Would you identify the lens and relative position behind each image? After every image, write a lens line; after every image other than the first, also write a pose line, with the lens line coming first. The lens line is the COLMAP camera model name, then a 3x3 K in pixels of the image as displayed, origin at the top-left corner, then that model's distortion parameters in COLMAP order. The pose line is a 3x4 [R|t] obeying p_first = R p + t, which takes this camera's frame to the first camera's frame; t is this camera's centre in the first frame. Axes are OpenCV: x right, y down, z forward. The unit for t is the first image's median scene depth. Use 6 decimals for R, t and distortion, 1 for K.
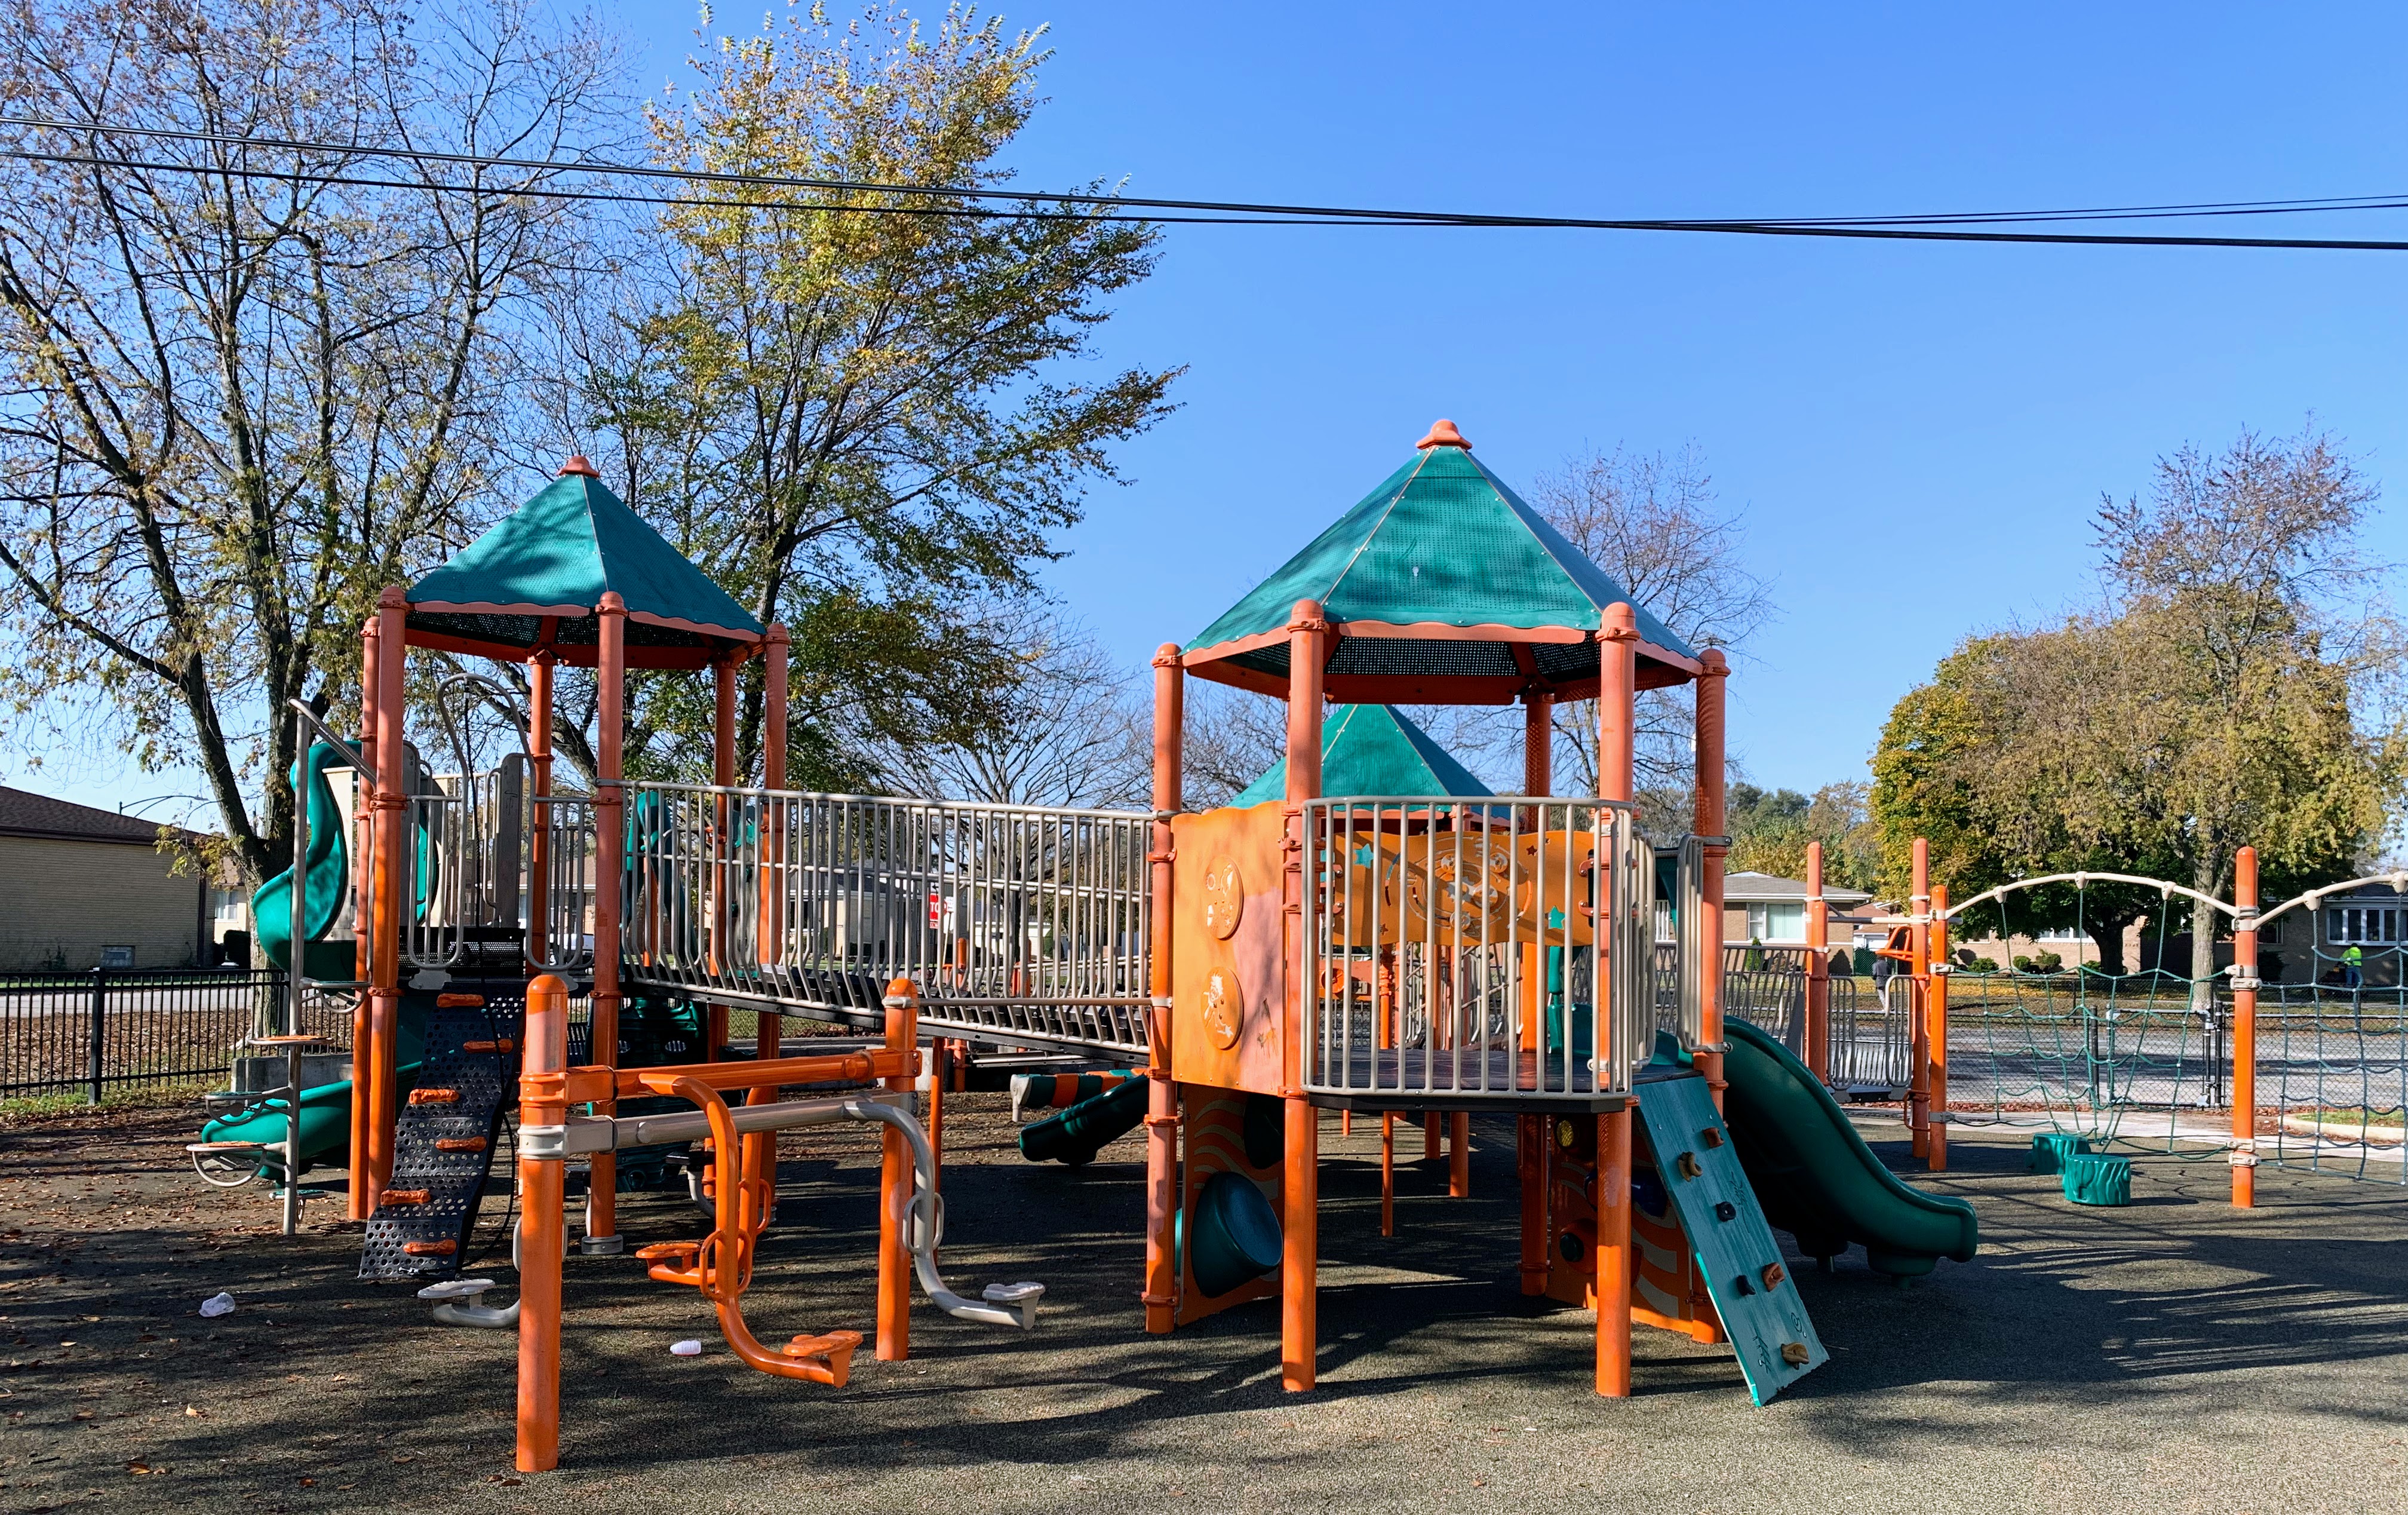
lens RADIAL K [[1847.9, 0, 1227.6], [0, 1847.9, 898.7], [0, 0, 1]] dist [0.015640, 0.005045]
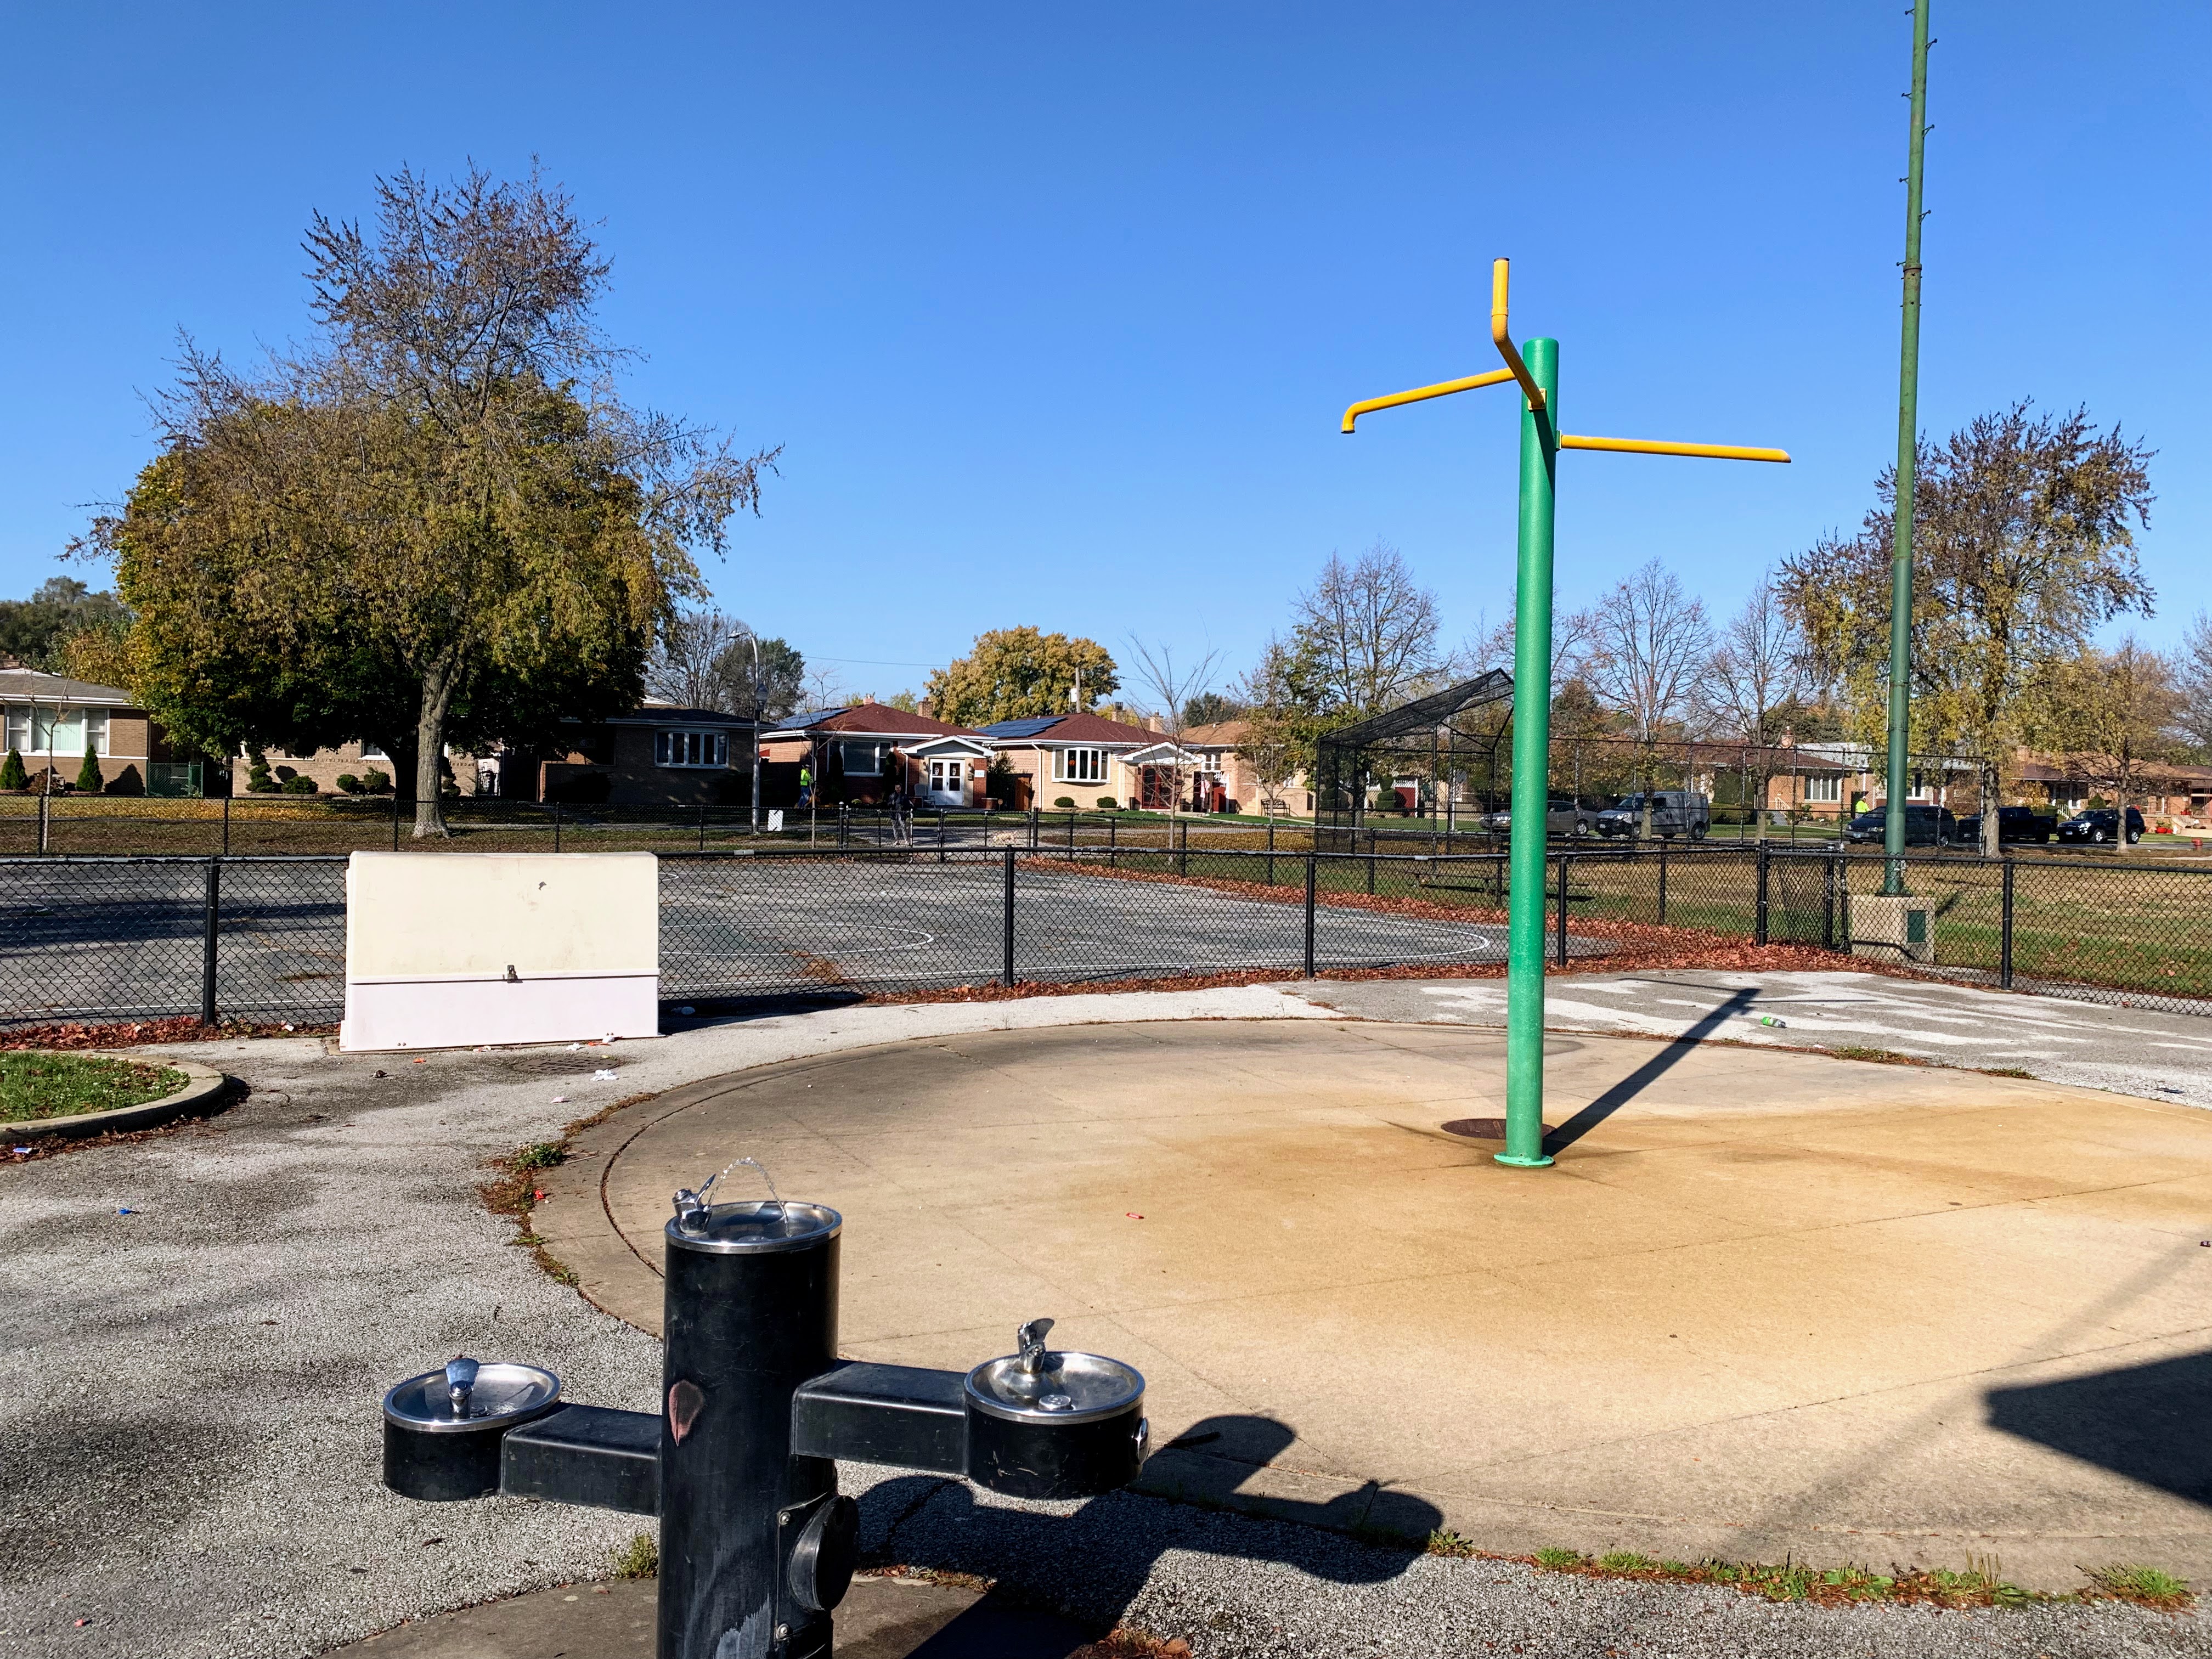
lens RADIAL K [[1703.0, 0, 1101.2], [0, 1703.0, 827.7], [0, 0, 1]] dist [0.011517, -0.019849]
pose [[0.759779, -0.009397, 0.650113, 0.561484], [-0.028598, 0.998445, 0.047855, 0.021056], [-0.649552, -0.054951, 0.758329, 0.425472]]
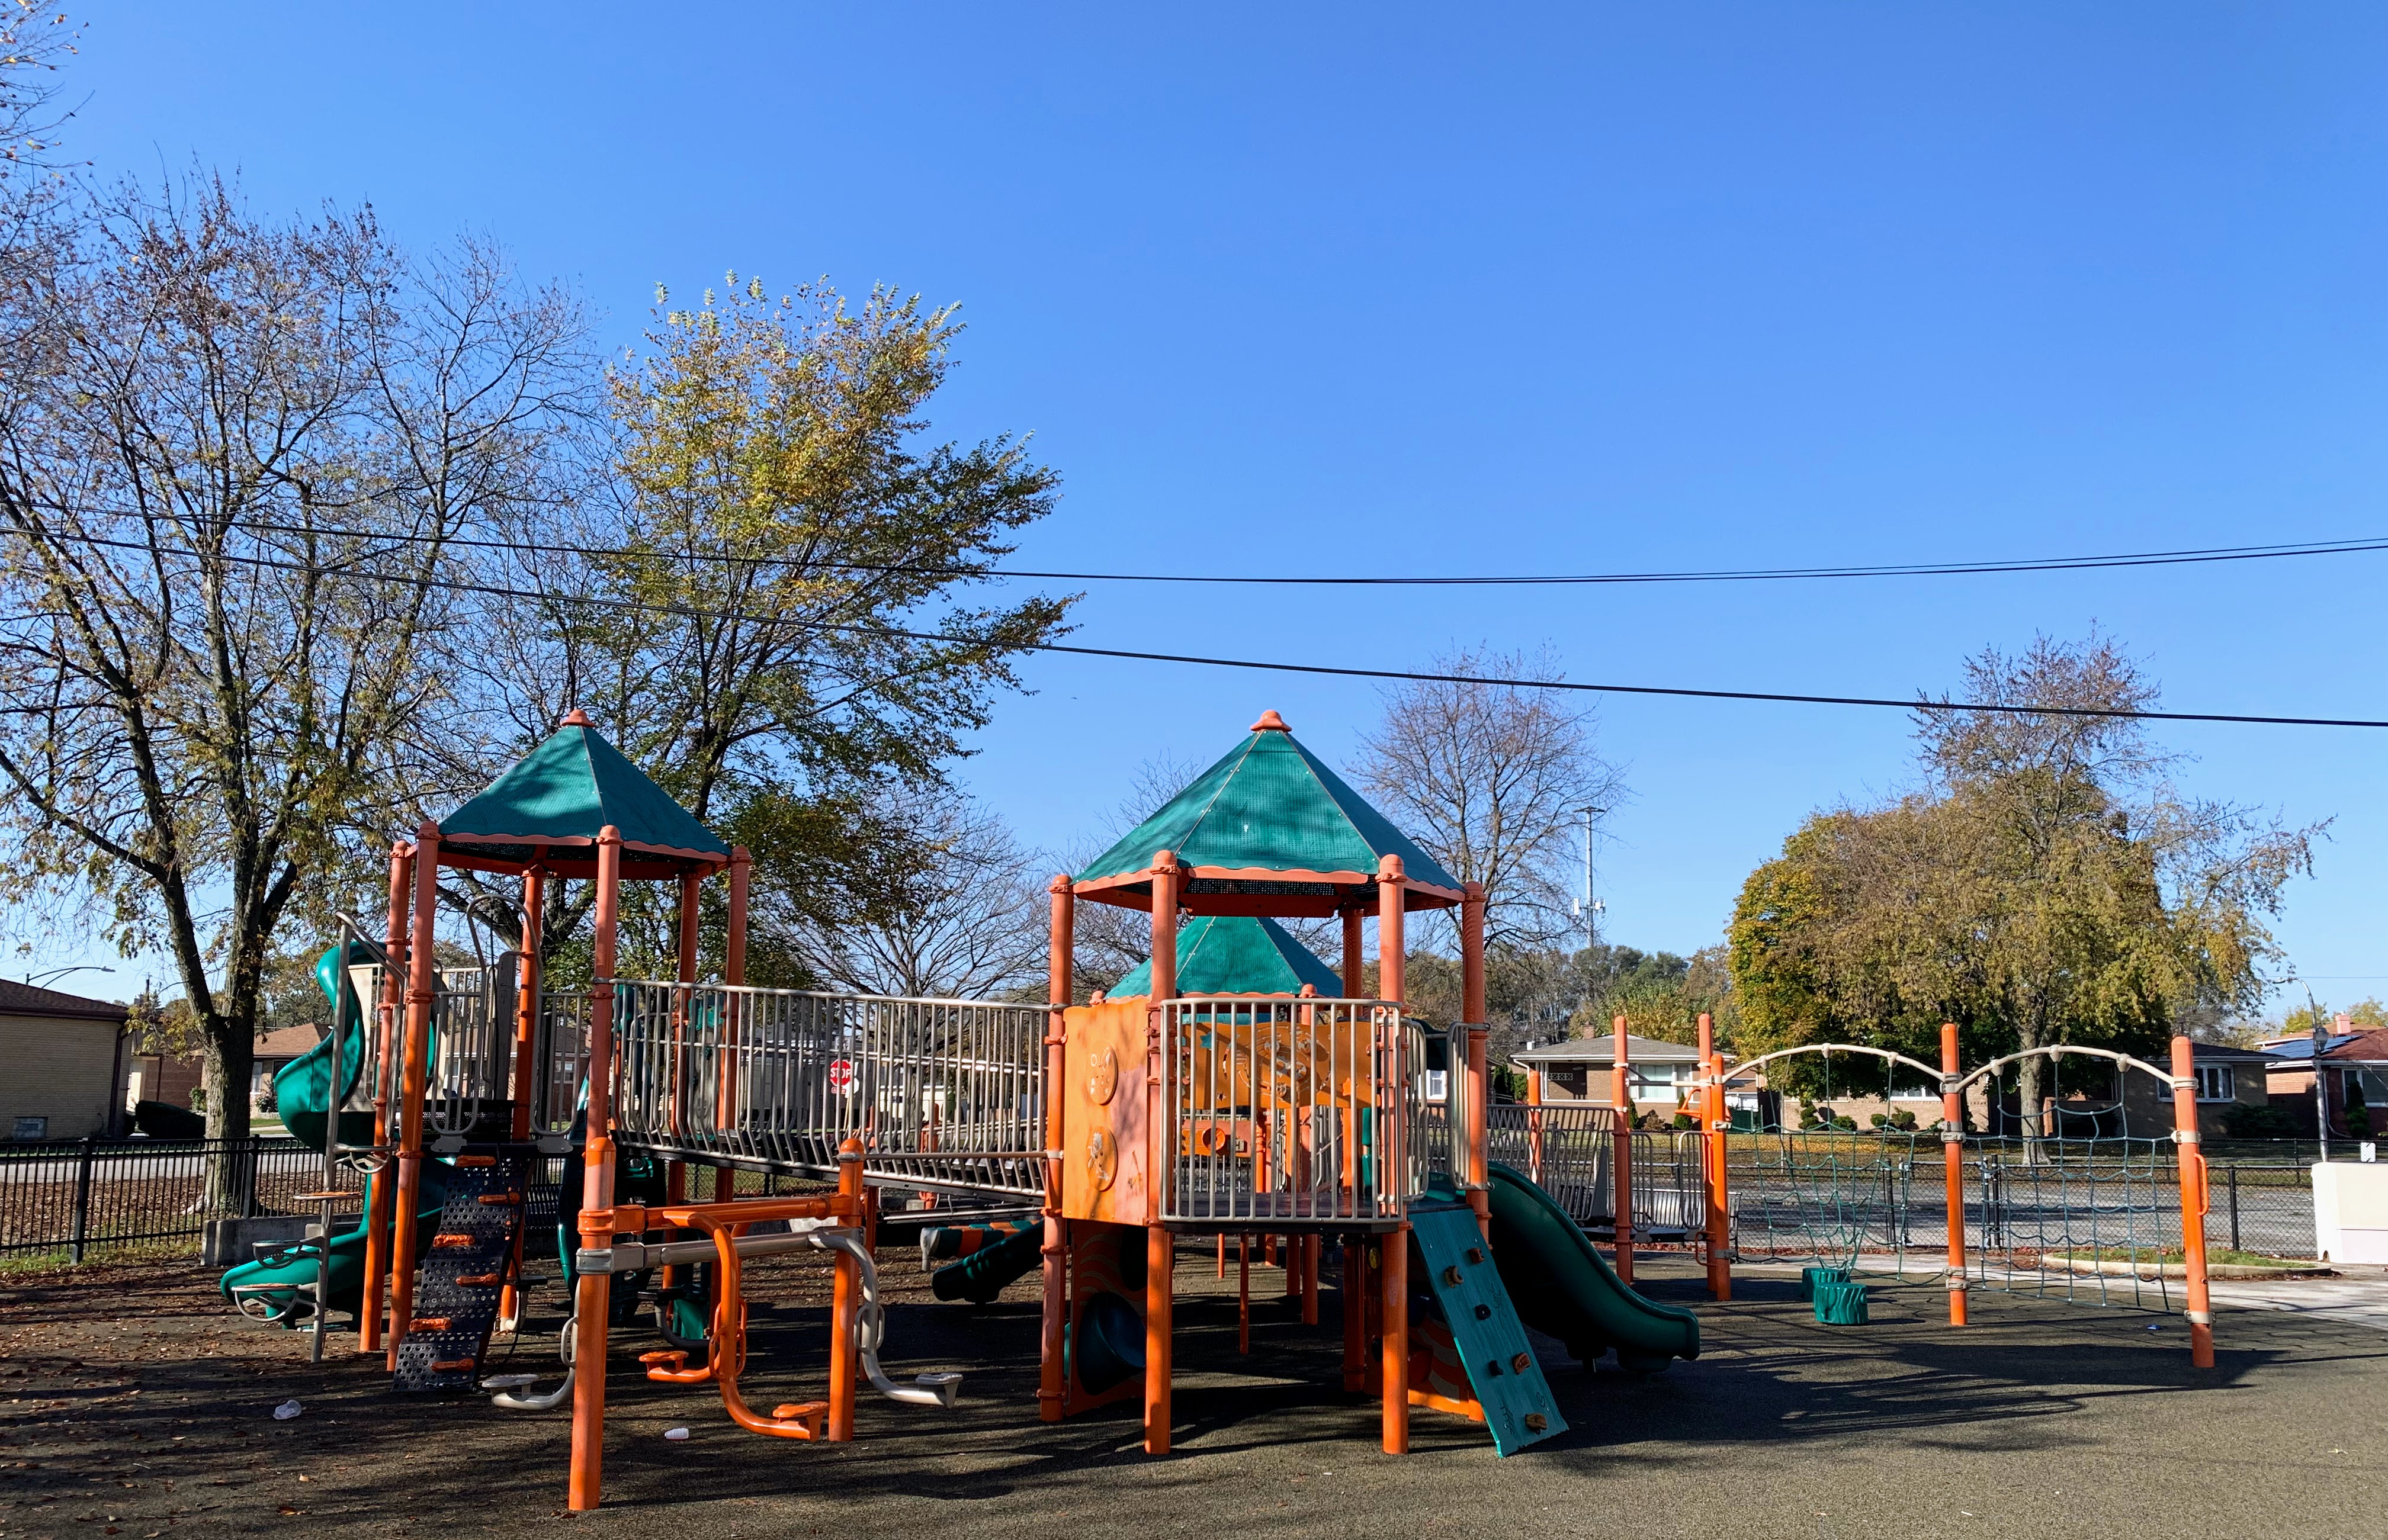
lens RADIAL K [[1830.6, 0, 1206.8], [0, 1830.6, 866.5], [0, 0, 1]] dist [0.042789, -0.047053]
pose [[0.999081, -0.000977, 0.042852, 0.006943], [0.005473, 0.994466, -0.104916, -0.004086], [-0.042512, 0.105054, 0.993557, -0.129081]]
